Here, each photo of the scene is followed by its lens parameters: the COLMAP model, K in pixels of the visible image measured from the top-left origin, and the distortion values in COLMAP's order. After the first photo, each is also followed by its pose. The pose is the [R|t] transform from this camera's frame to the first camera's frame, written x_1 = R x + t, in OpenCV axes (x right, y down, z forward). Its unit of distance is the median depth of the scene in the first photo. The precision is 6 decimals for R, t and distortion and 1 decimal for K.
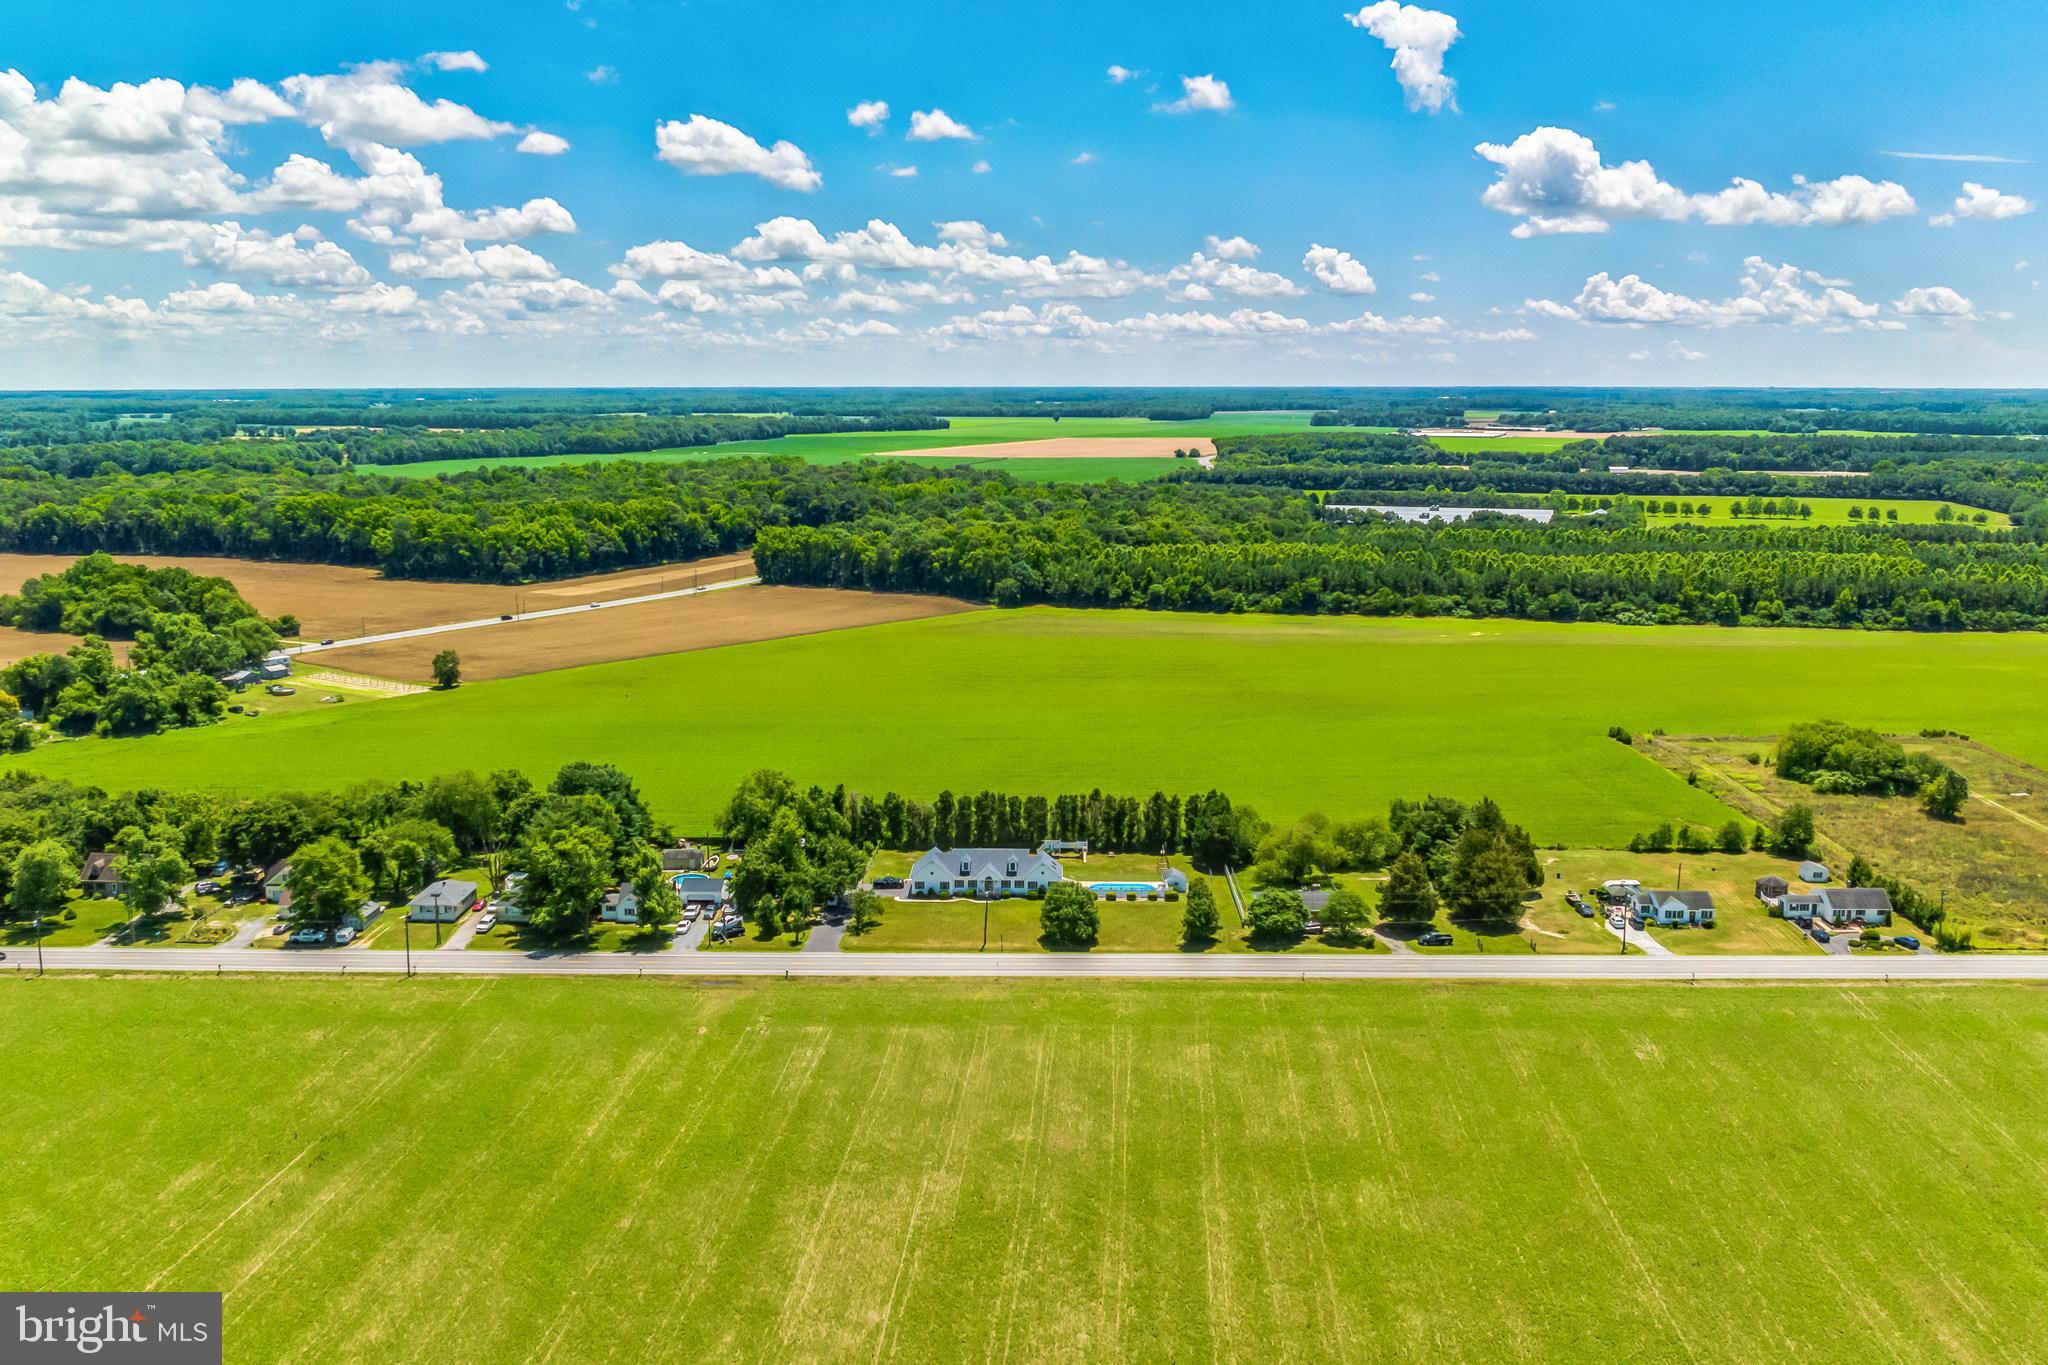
lens RADIAL K [[1699.7, 0, 1024.0], [0, 1699.7, 682.5], [0, 0, 1]] dist [-0.012094, 0.001992]
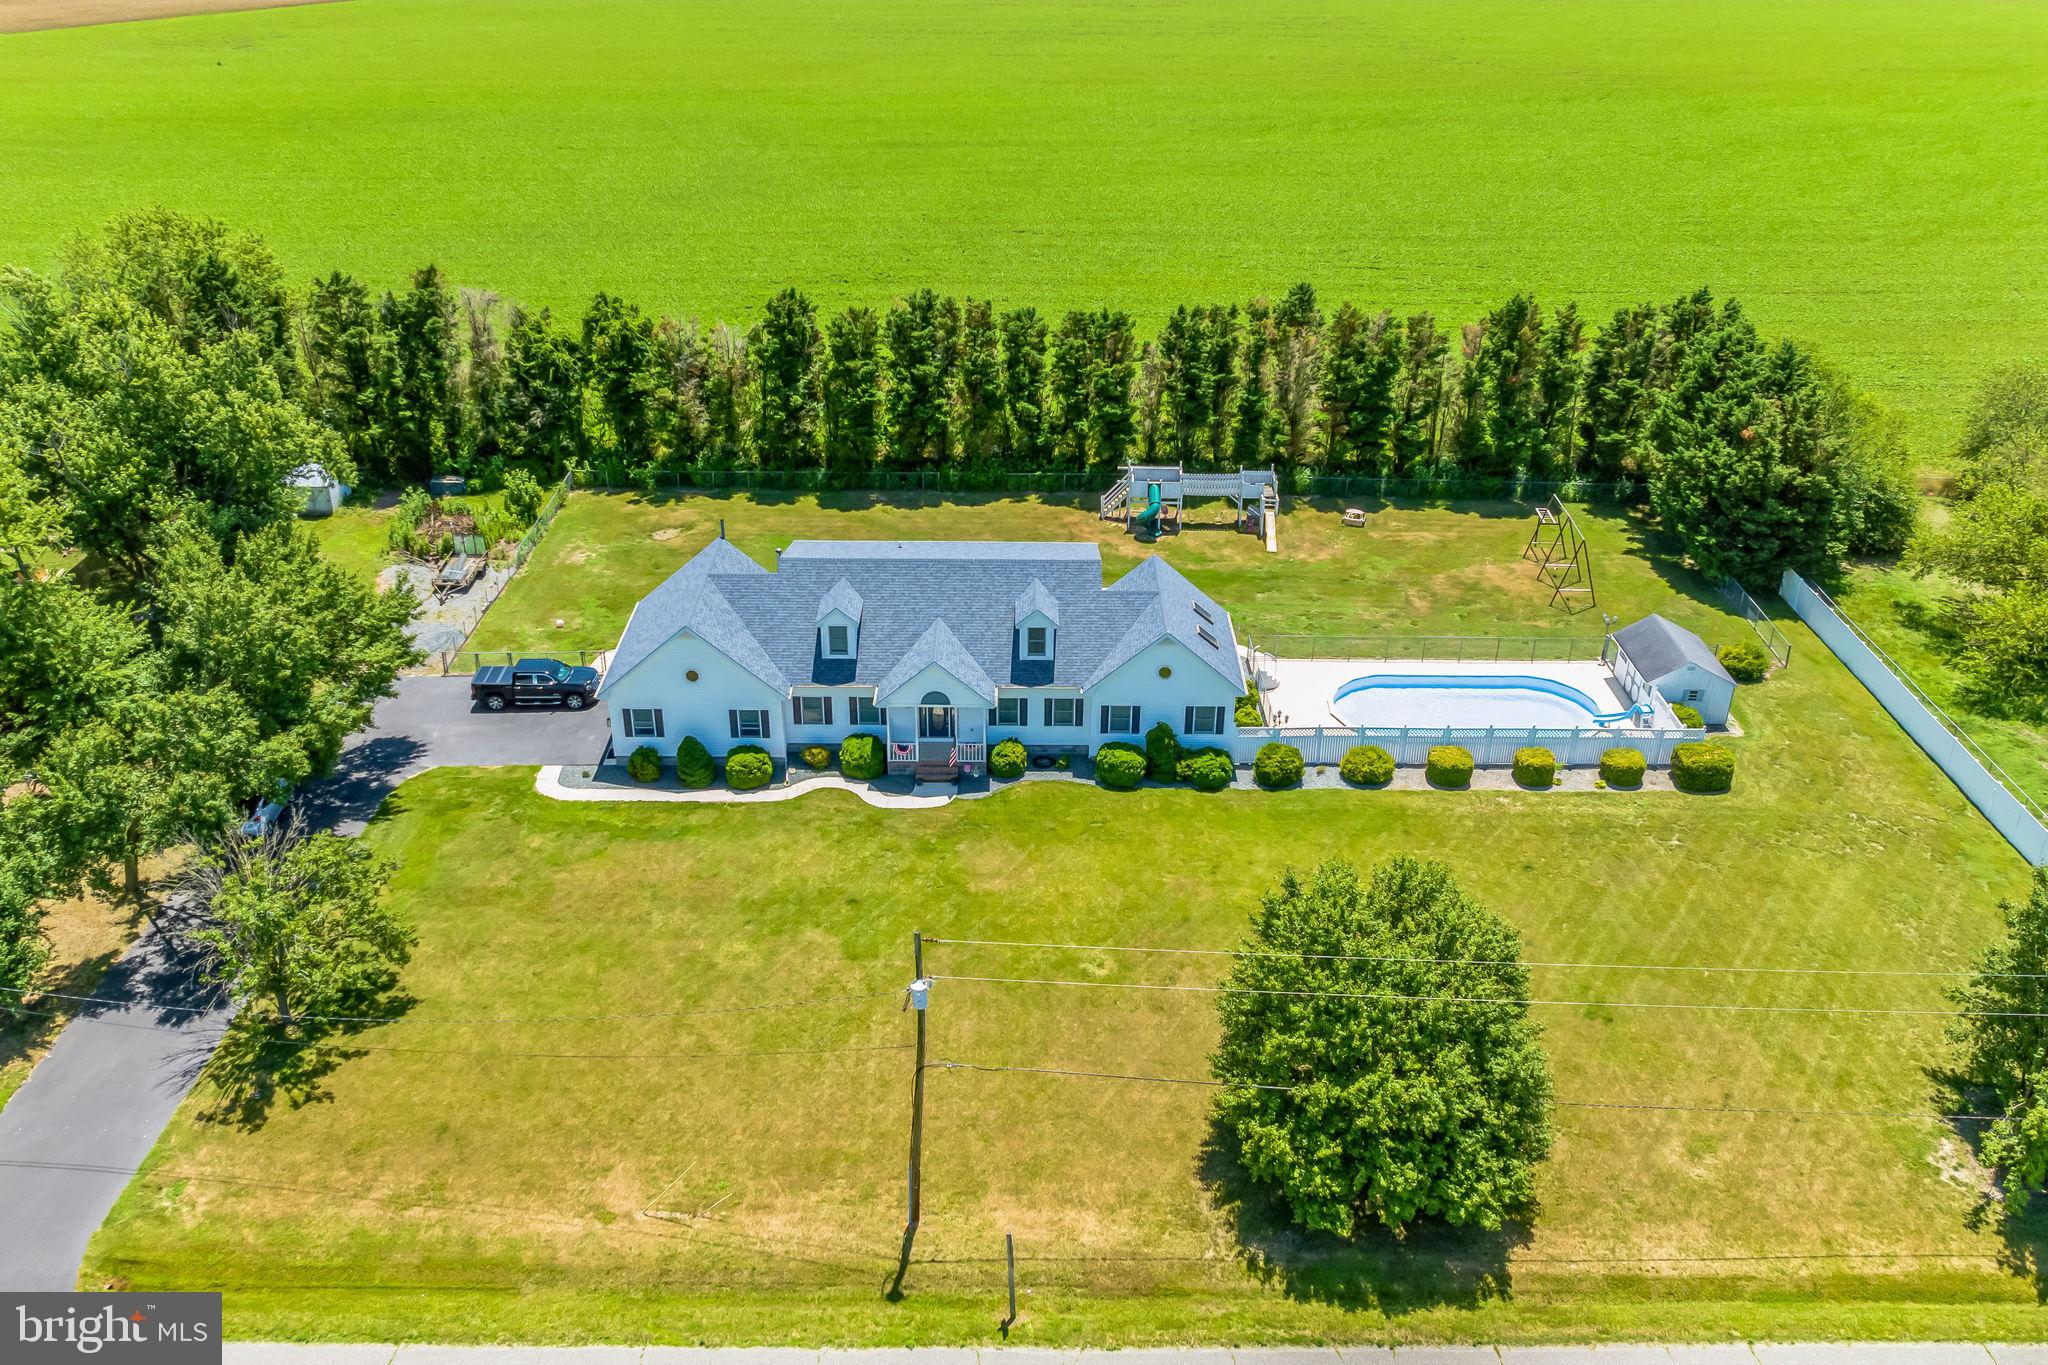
lens RADIAL K [[1699.7, 0, 1024.0], [0, 1699.7, 682.5], [0, 0, 1]] dist [-0.012094, 0.001992]
pose [[0.999691, -0.004726, 0.024415, -0.013037], [-0.003202, 0.949138, 0.314844, 0.035897], [-0.024661, -0.314825, 0.948829, 0.708513]]
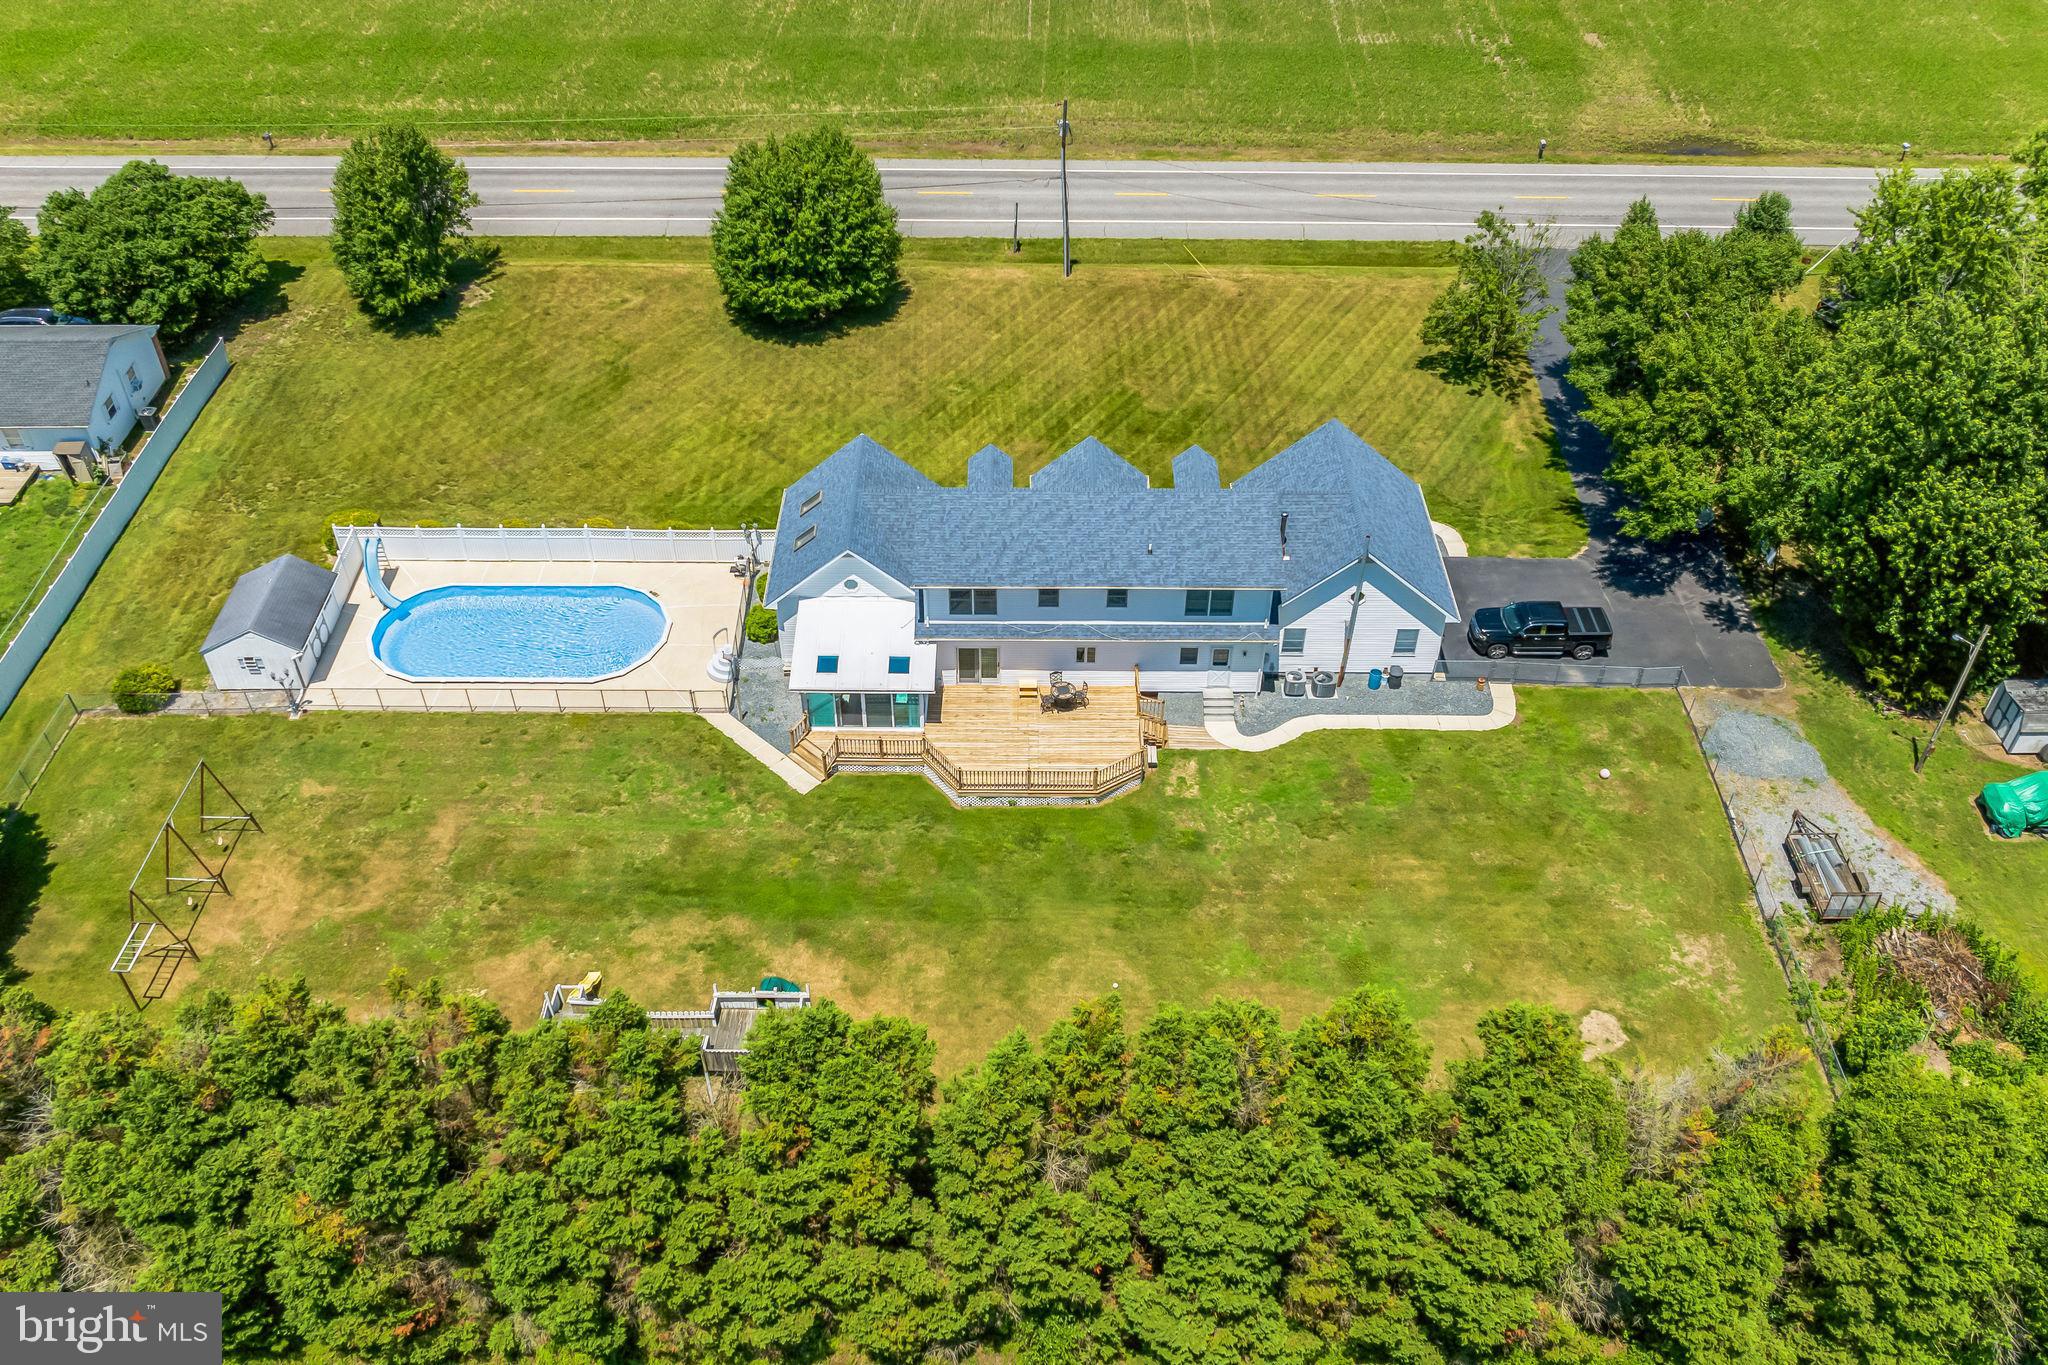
lens RADIAL K [[1730.0, 0, 1024.0], [0, 1730.0, 682.5], [0, 0, 1]] dist [-0.021442, -0.002113]
pose [[-0.999754, 0.010723, -0.019413, -0.005923], [-0.008426, 0.626010, 0.779769, -0.050964], [0.020514, 0.779741, -0.625766, 1.059811]]
